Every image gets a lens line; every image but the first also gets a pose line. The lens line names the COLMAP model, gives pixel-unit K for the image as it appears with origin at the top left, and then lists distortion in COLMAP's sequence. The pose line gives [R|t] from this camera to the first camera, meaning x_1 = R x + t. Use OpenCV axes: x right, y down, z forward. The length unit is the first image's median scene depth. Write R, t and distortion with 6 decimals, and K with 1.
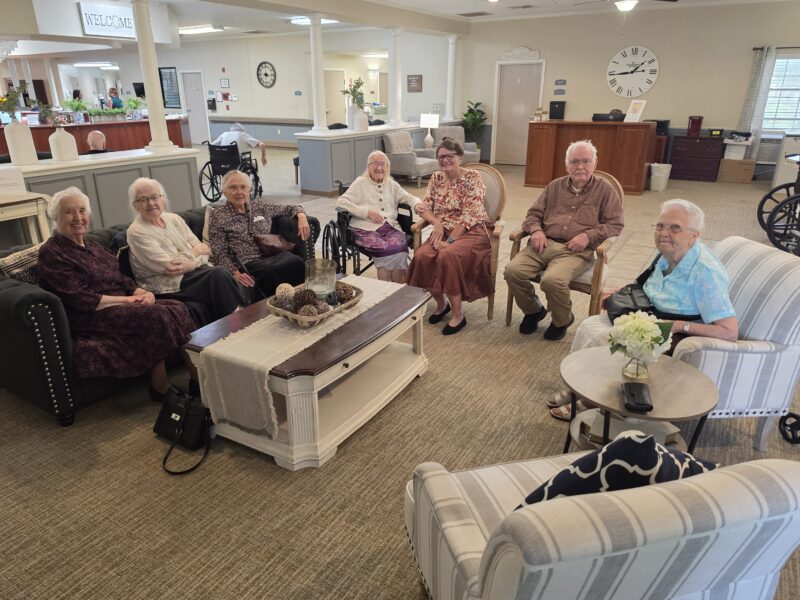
lens RADIAL K [[545.2, 0, 399.2], [0, 545.2, 313.3], [0, 0, 1]] dist [-0.008694, -0.006359]
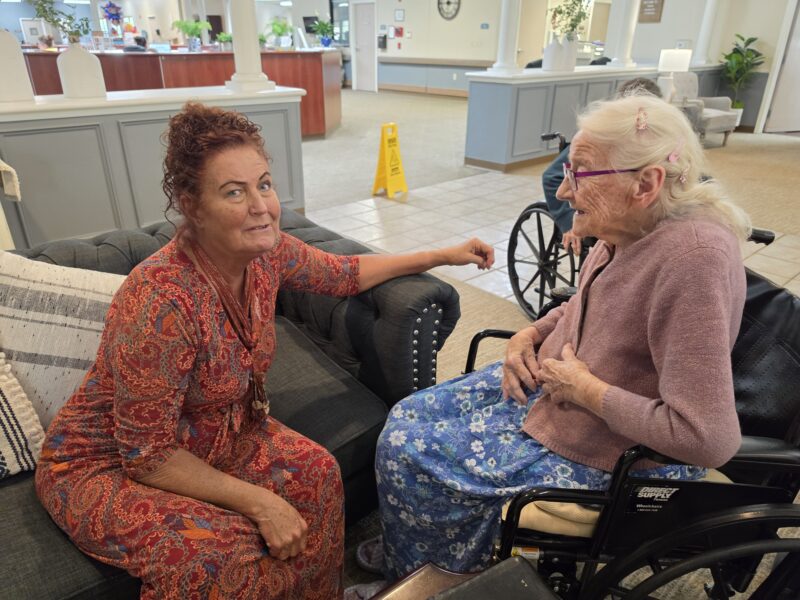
lens RADIAL K [[545.2, 0, 399.2], [0, 545.2, 313.3], [0, 0, 1]] dist [-0.008694, -0.006359]
pose [[0.949104, 0.145649, -0.279265, -0.024416], [-0.123917, 0.987825, 0.094052, -0.054775], [0.289564, -0.054660, 0.955597, 0.192909]]
